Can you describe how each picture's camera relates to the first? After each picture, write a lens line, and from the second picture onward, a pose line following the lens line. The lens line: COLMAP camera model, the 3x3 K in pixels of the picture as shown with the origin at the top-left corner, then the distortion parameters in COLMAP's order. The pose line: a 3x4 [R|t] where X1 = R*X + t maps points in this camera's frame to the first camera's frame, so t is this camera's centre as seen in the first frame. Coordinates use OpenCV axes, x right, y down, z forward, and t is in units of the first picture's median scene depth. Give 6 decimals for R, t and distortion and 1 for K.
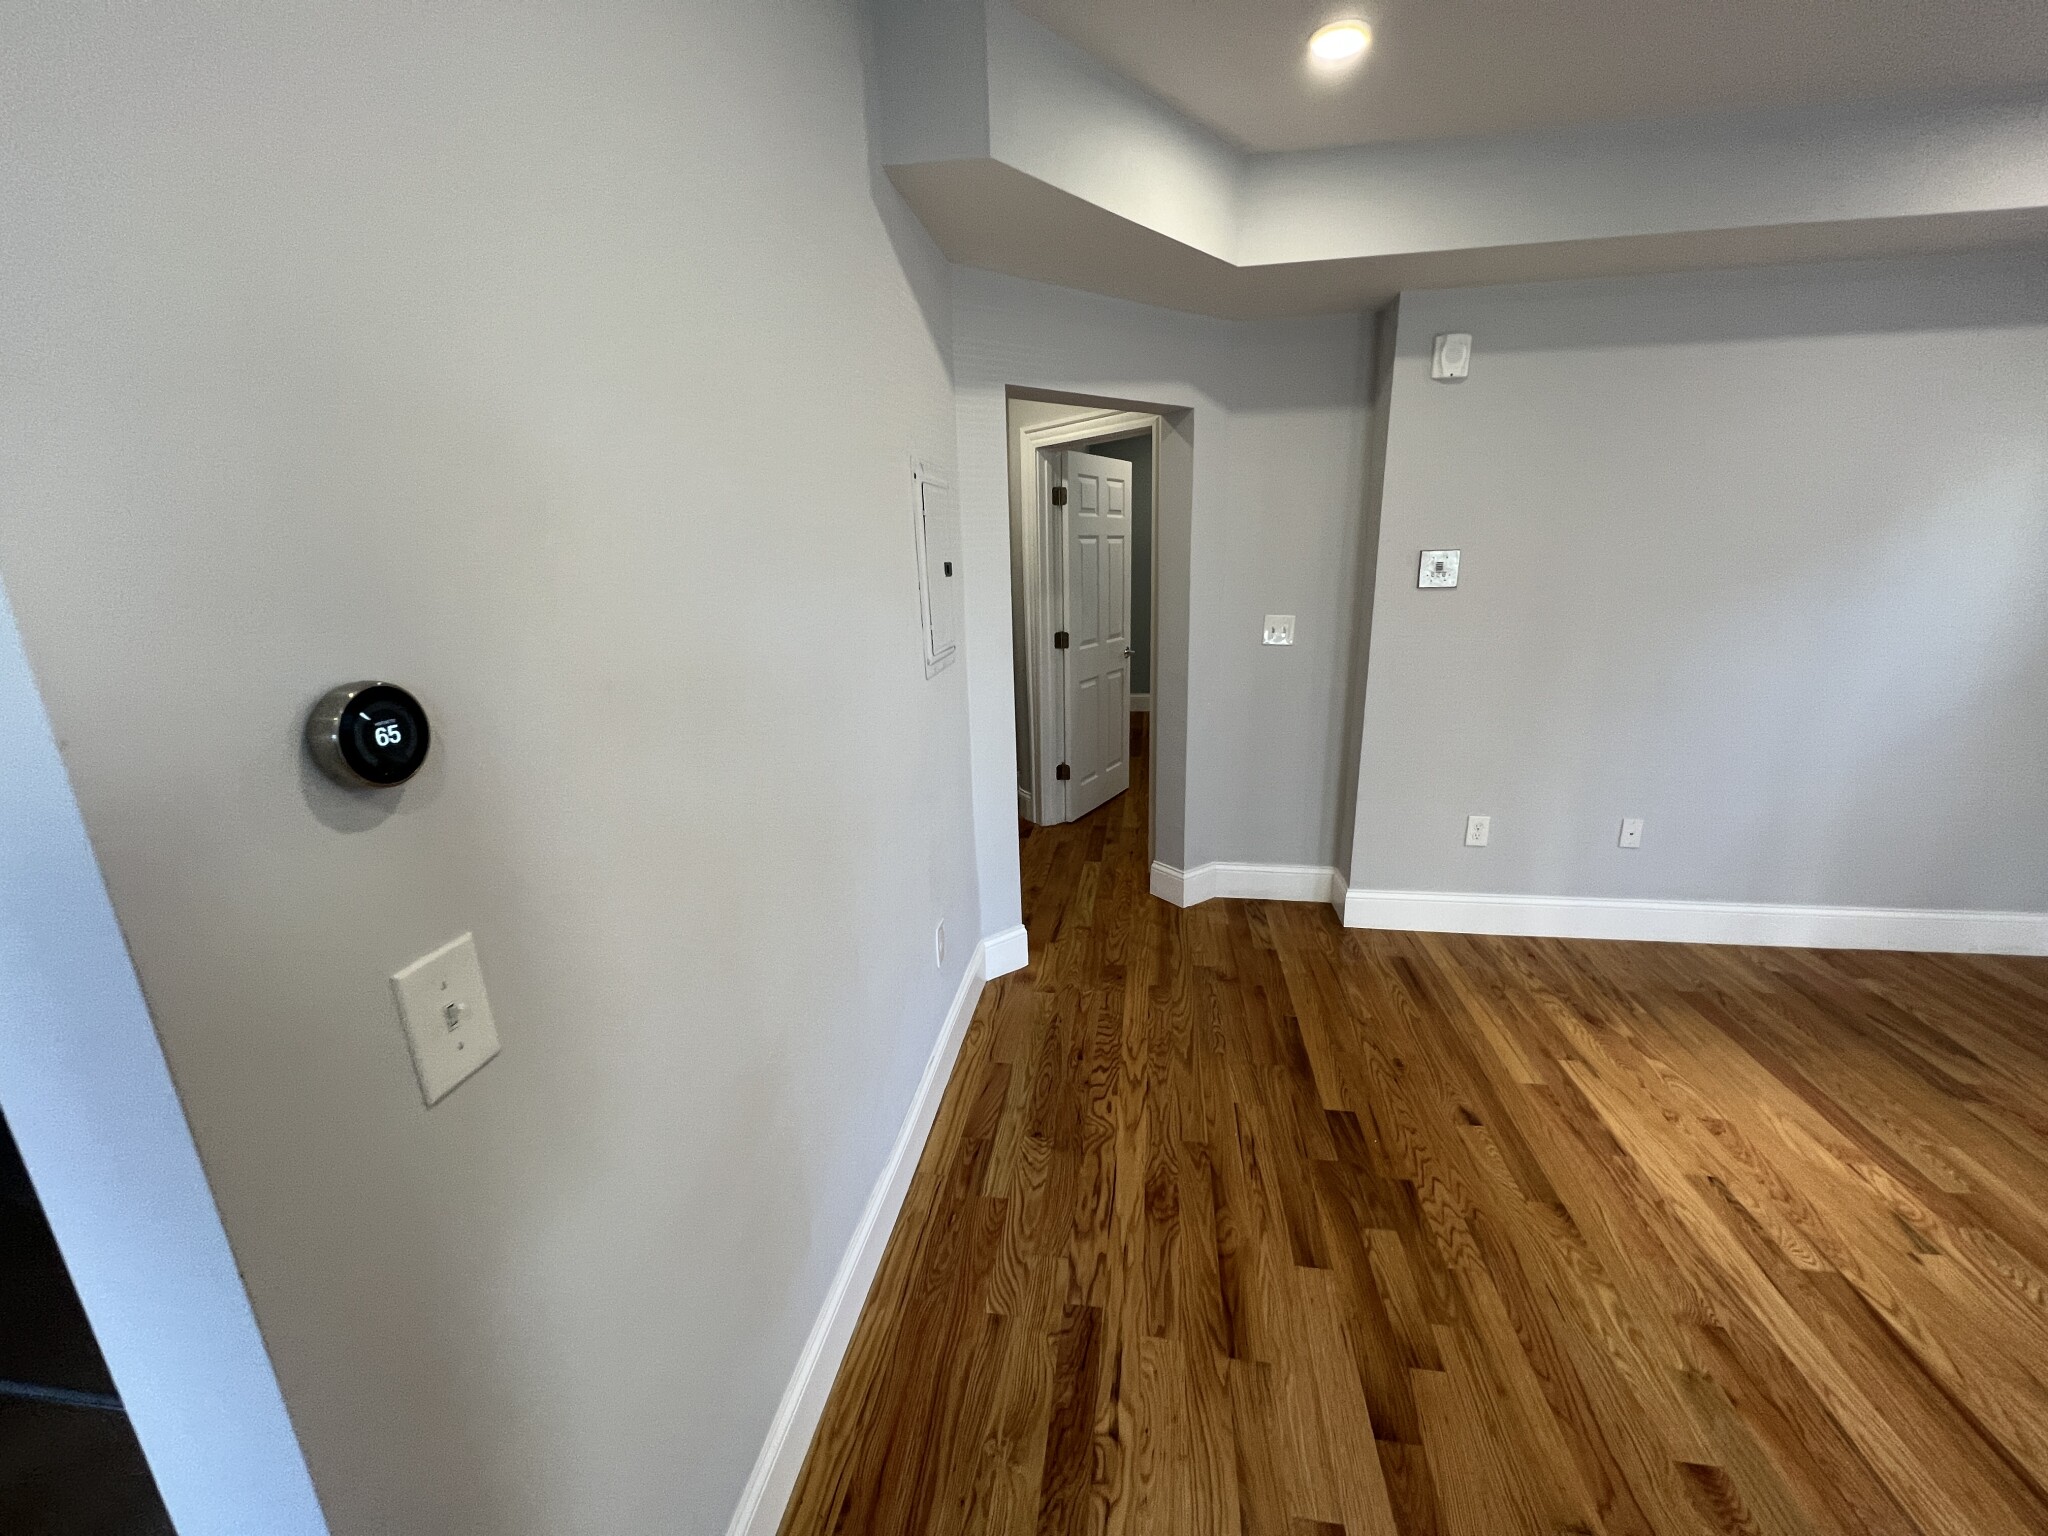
lens RADIAL K [[816.3, 0, 1018.5], [0, 816.3, 766.2], [0, 0, 1]] dist [-0.002900, 0.000311]
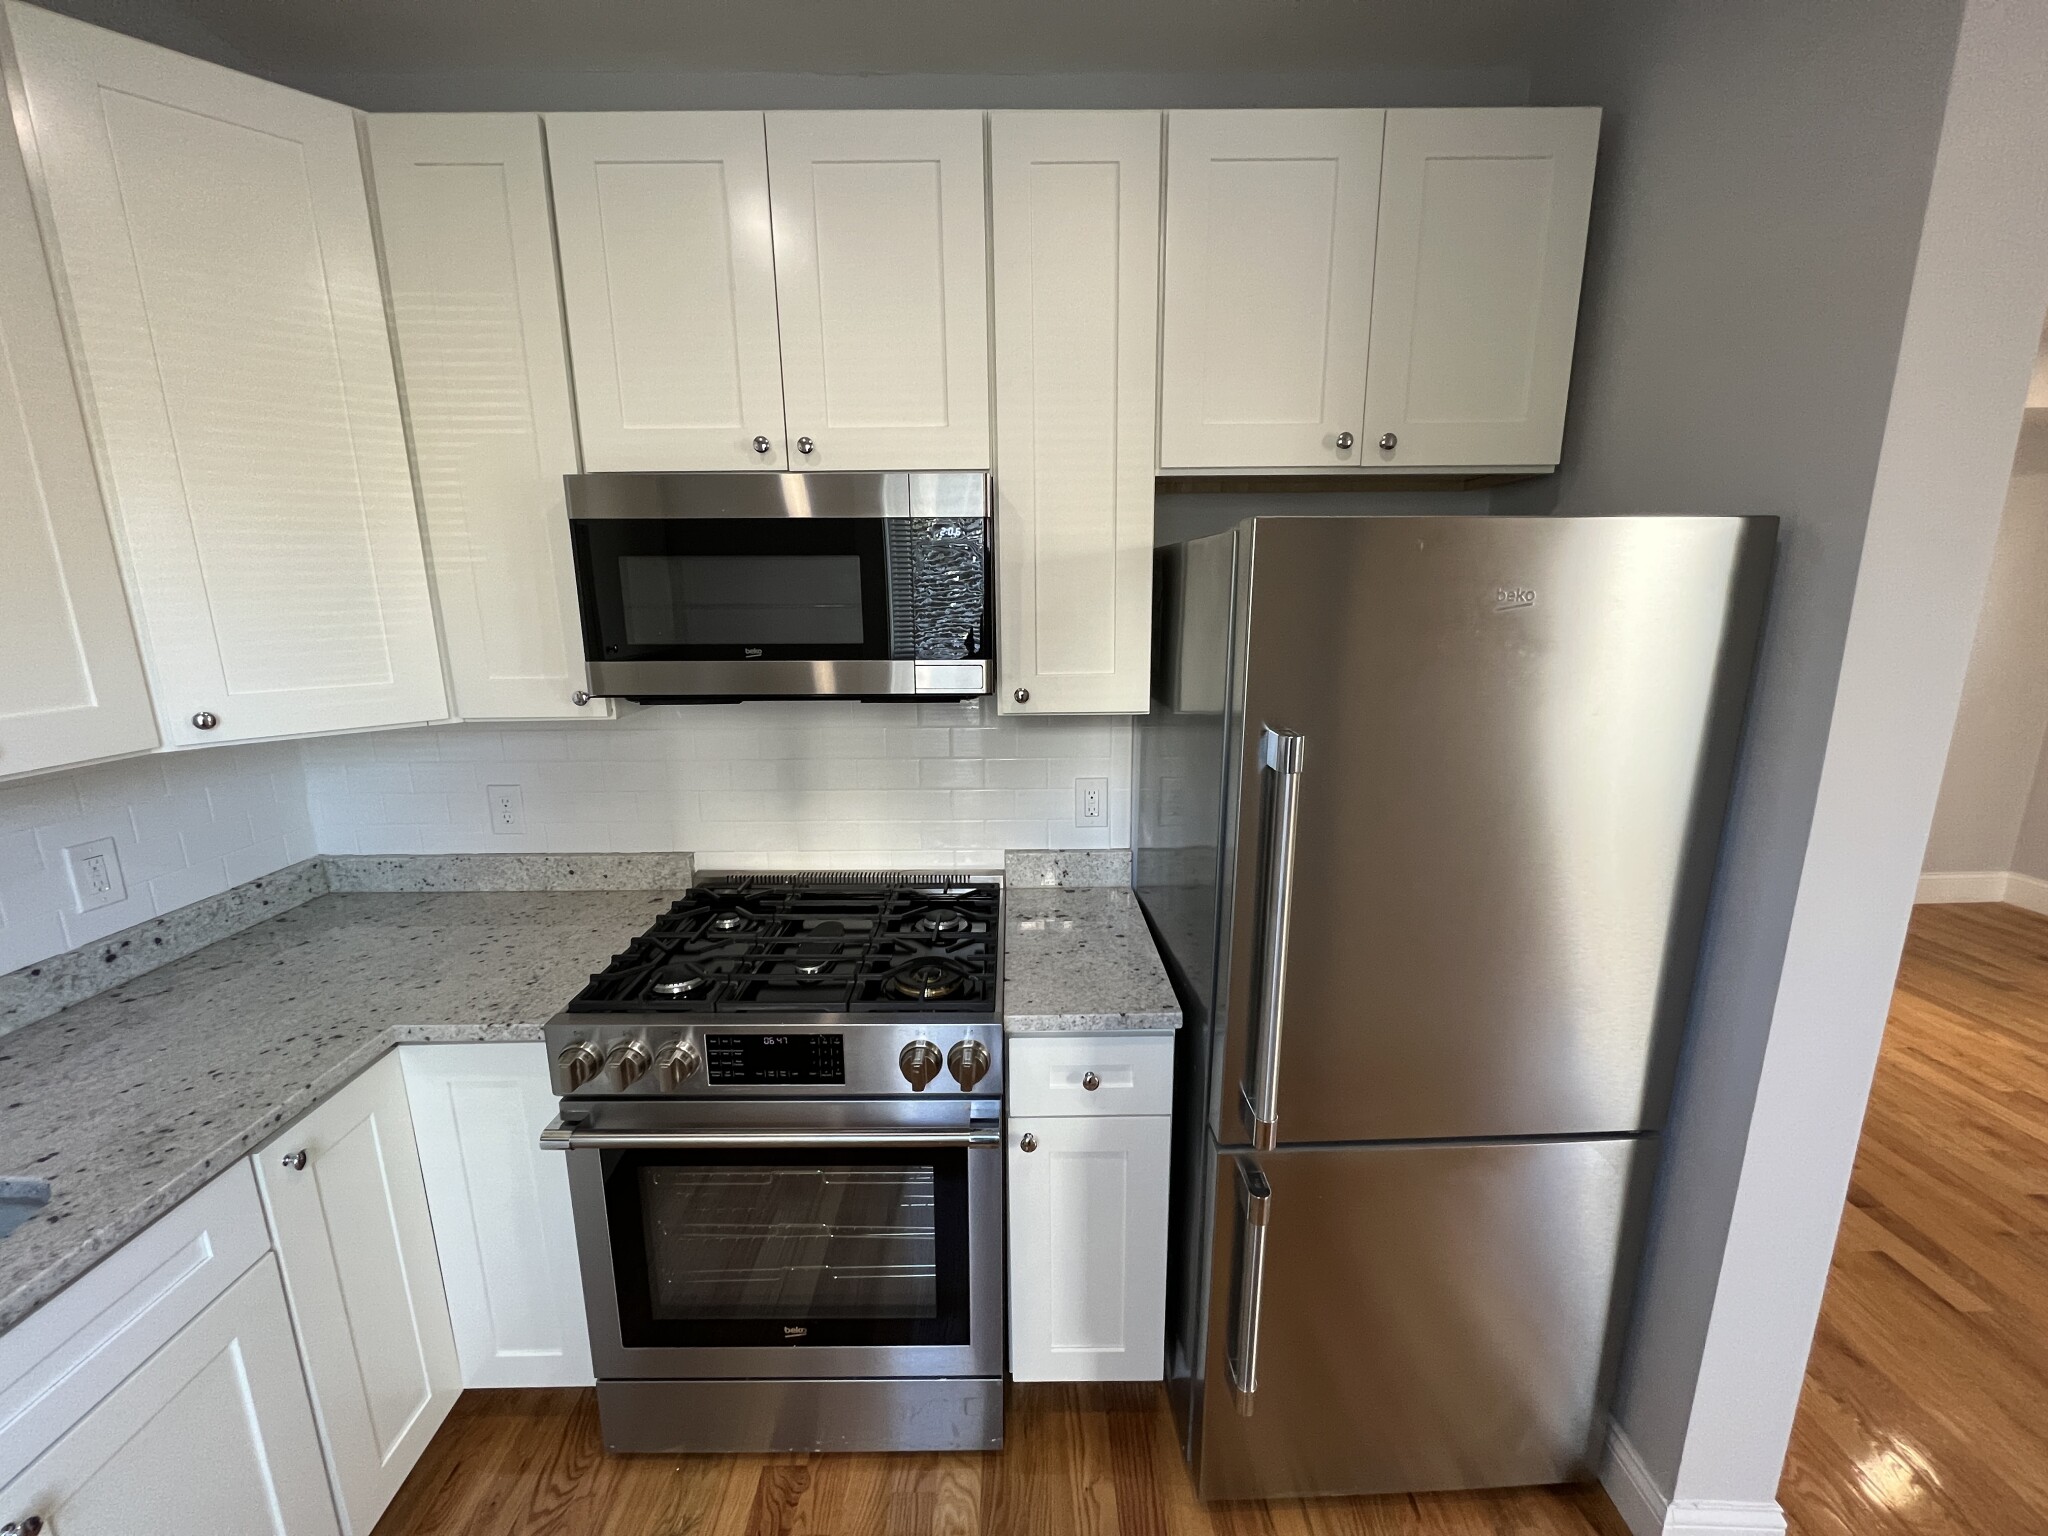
lens RADIAL K [[816.3, 0, 1022.2], [0, 816.3, 764.8], [0, 0, 1]] dist [-0.002900, 0.000311]
pose [[0.984504, -0.017601, 0.174475, -0.867979], [0.026997, 0.998302, -0.051626, 0.025444], [-0.173270, 0.055537, 0.983307, -0.172359]]
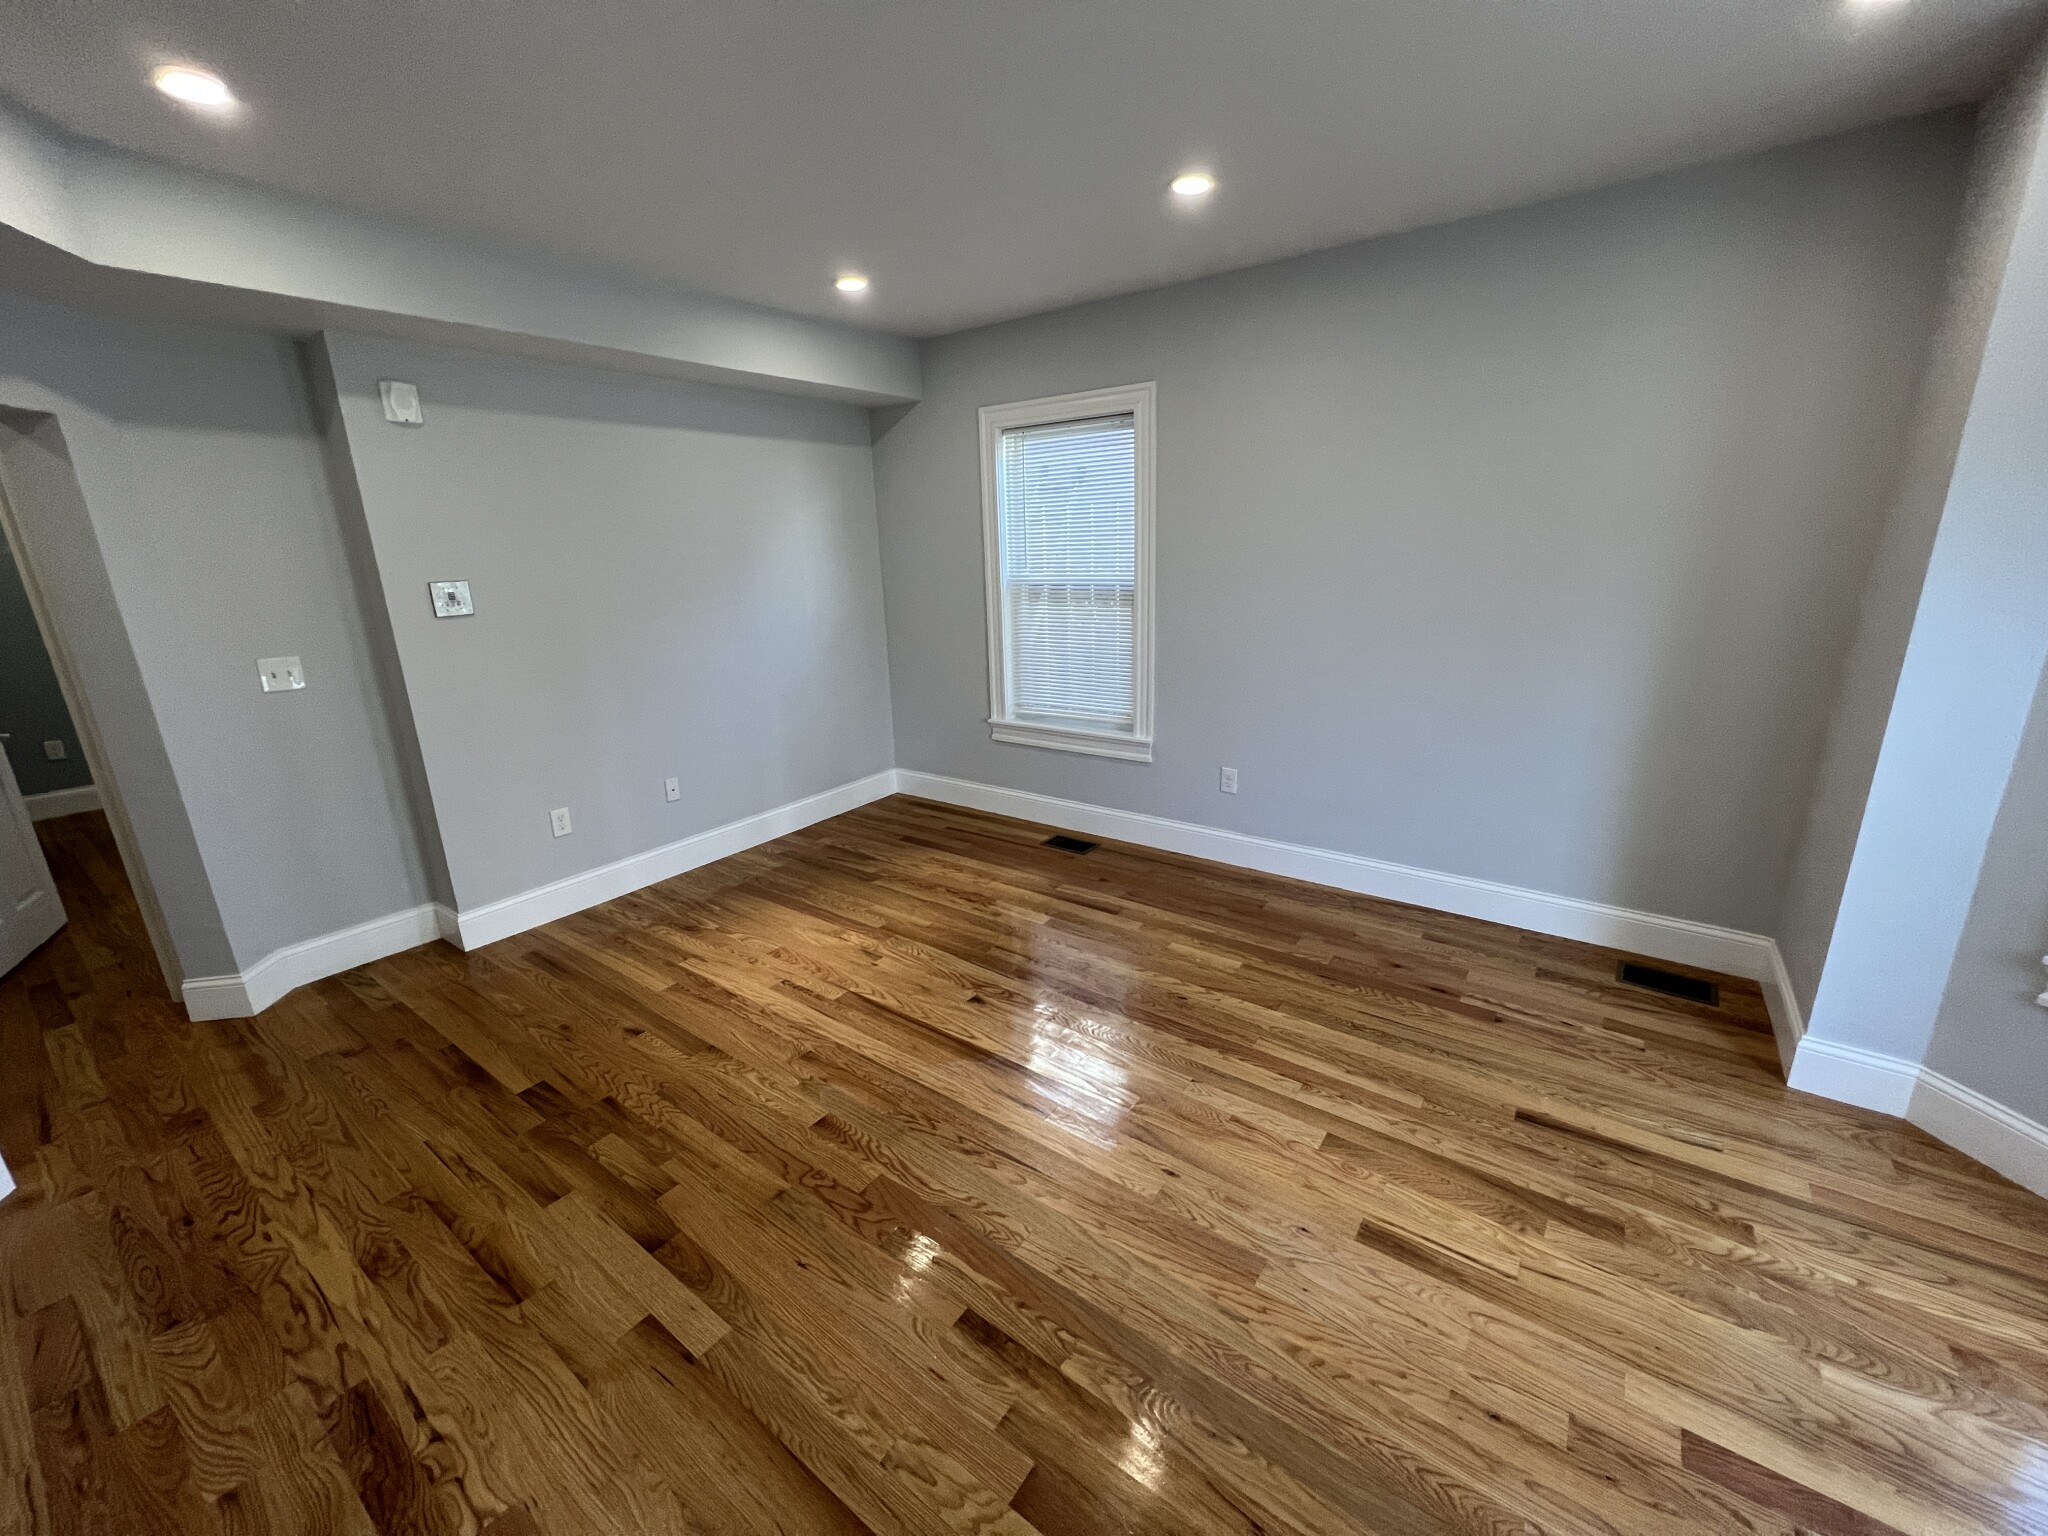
lens RADIAL K [[816.3, 0, 1025.0], [0, 816.3, 766.3], [0, 0, 1]] dist [-0.002900, 0.000311]
pose [[0.453185, -0.227371, 0.861931, -0.158357], [0.247836, 0.960939, 0.123182, 0.034822], [-0.856271, 0.157794, 0.491834, -0.189872]]
